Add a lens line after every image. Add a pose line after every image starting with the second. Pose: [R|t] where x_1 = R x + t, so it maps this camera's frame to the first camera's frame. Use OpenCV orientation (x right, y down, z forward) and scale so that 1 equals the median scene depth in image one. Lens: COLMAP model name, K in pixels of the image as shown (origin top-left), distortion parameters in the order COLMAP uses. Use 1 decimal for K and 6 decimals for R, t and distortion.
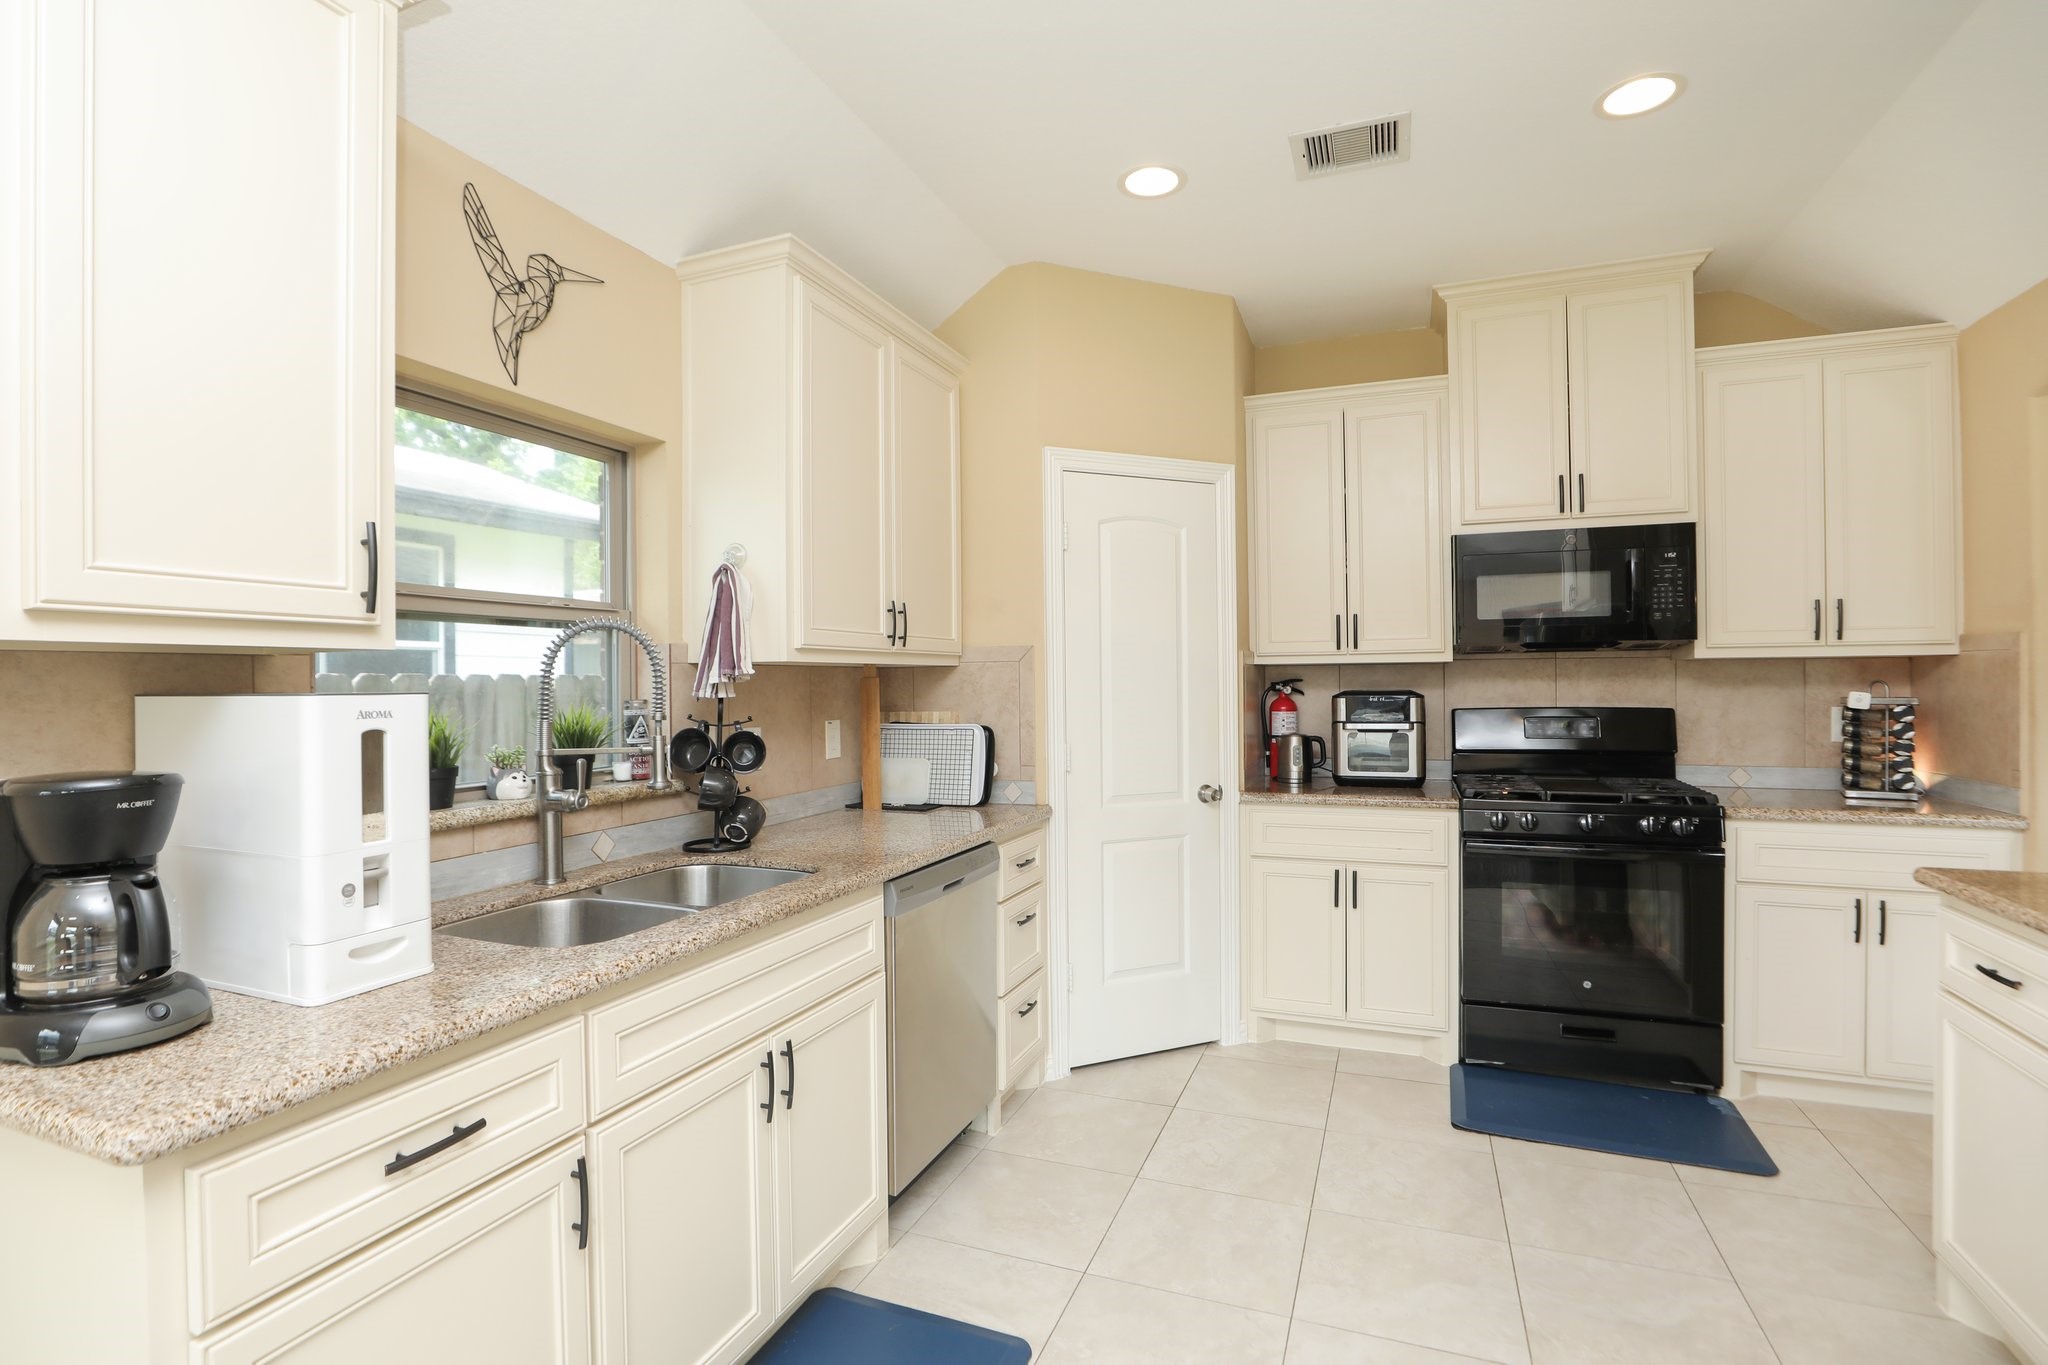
lens RADIAL K [[942.1, 0, 1021.7], [0, 942.1, 681.5], [0, 0, 1]] dist [-0.042479, 0.007965]
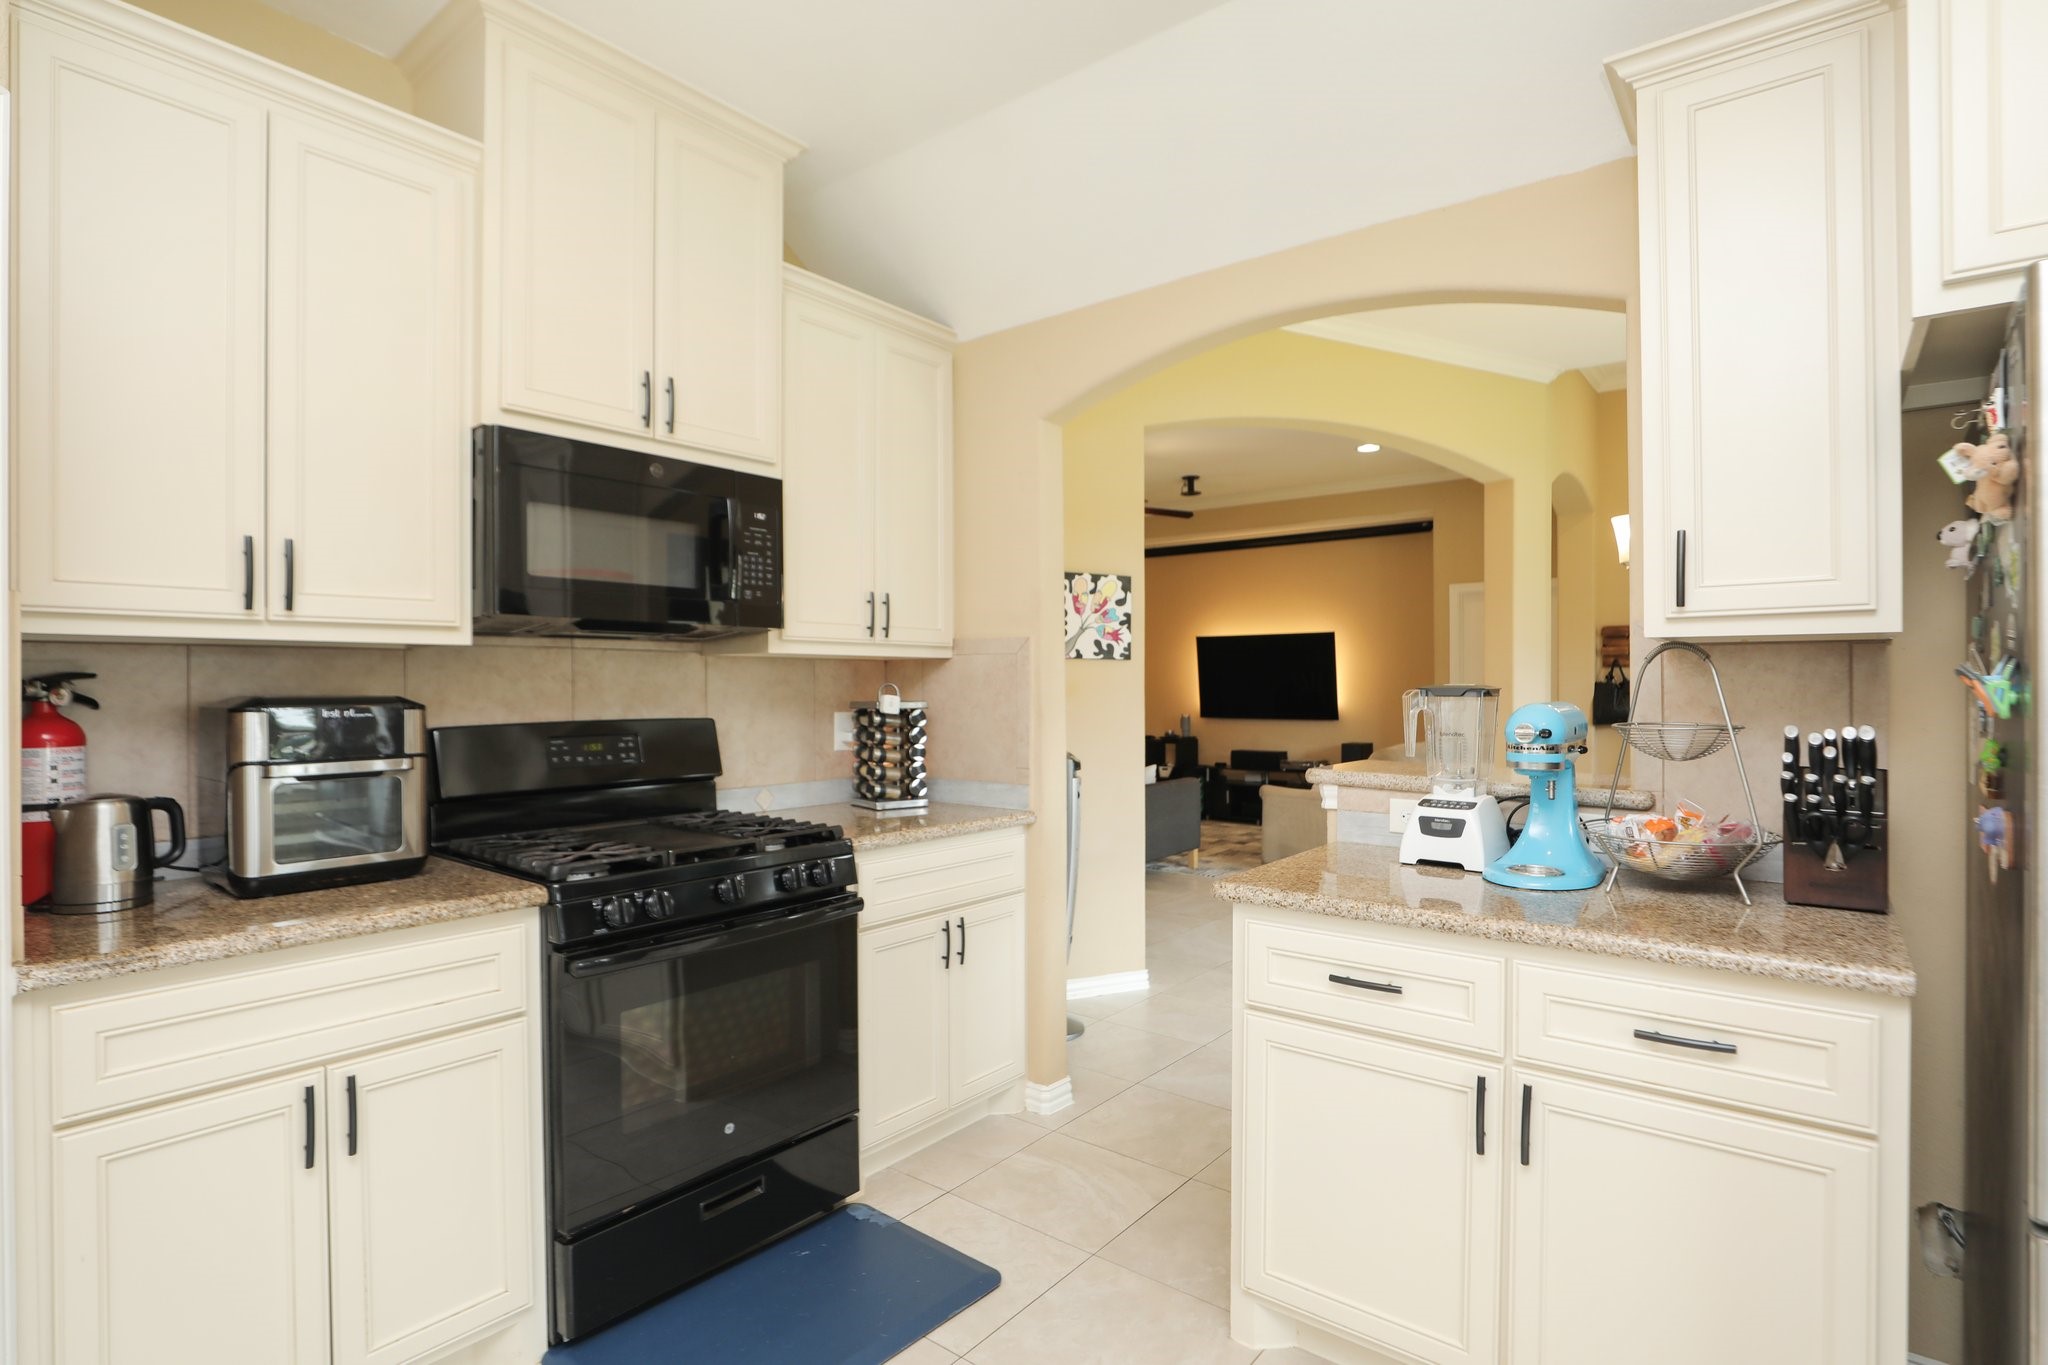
lens RADIAL K [[1023.9, 0, 1033.1], [0, 1023.9, 683.6], [0, 0, 1]] dist [-0.035584, 0.003320]
pose [[0.284913, 0.009230, 0.958509, -0.036548], [-0.001180, 0.999956, -0.009278, 0.008028], [-0.958553, 0.001513, 0.284911, 0.542560]]
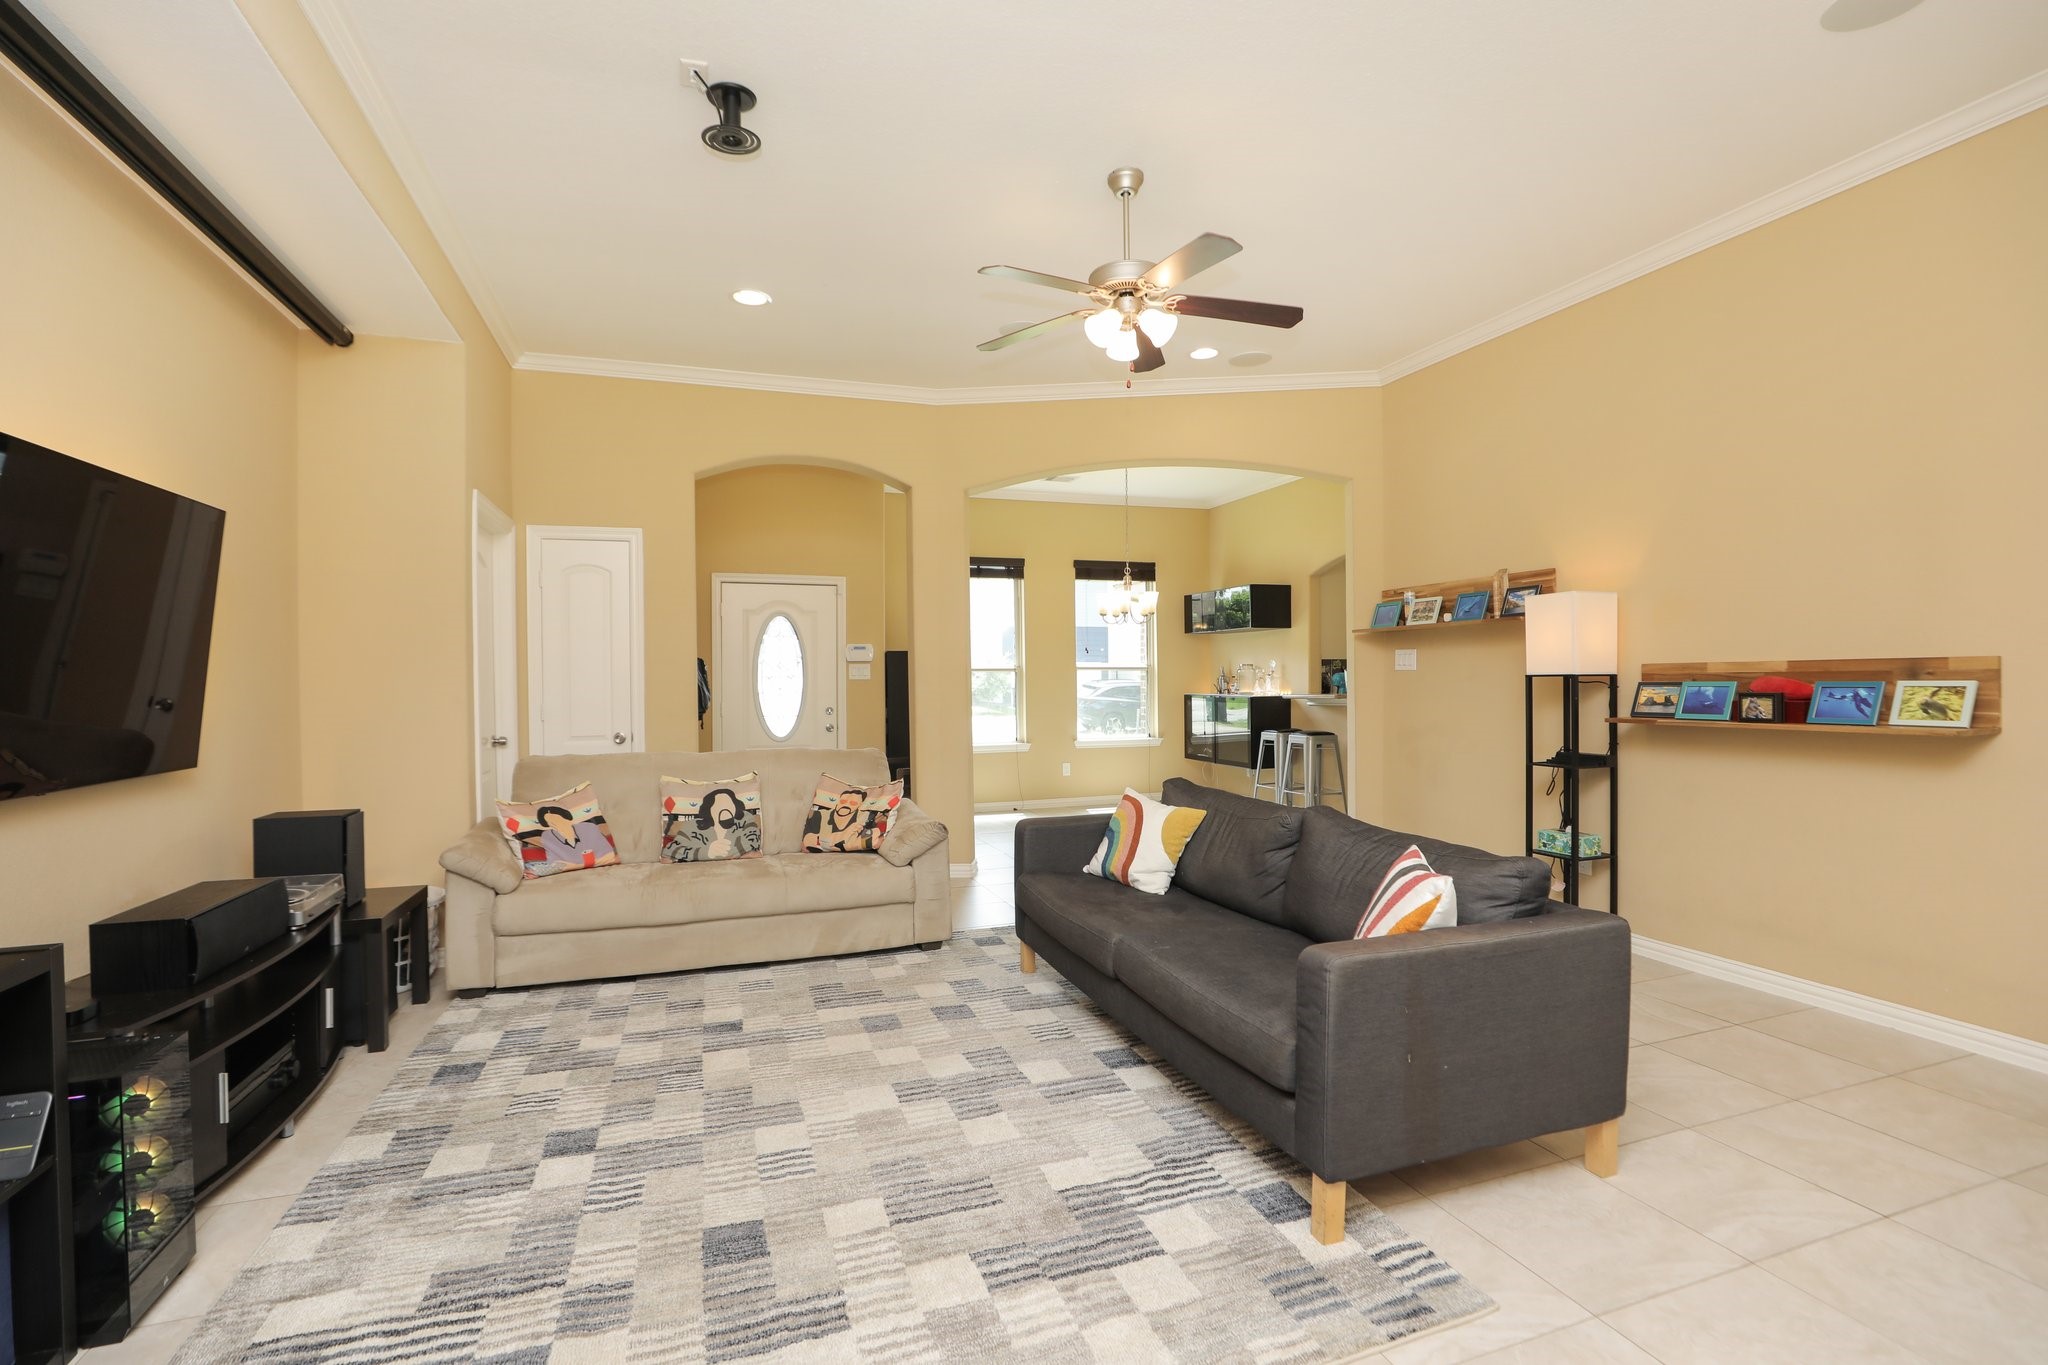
lens RADIAL K [[942.1, 0, 1022.1], [0, 942.1, 679.5], [0, 0, 1]] dist [-0.042479, 0.007965]
pose [[-0.752335, 0.013651, -0.658639, 3.079752], [0.013265, 0.999896, 0.005572, 0.004964], [0.658647, -0.004545, -0.752438, 1.781704]]
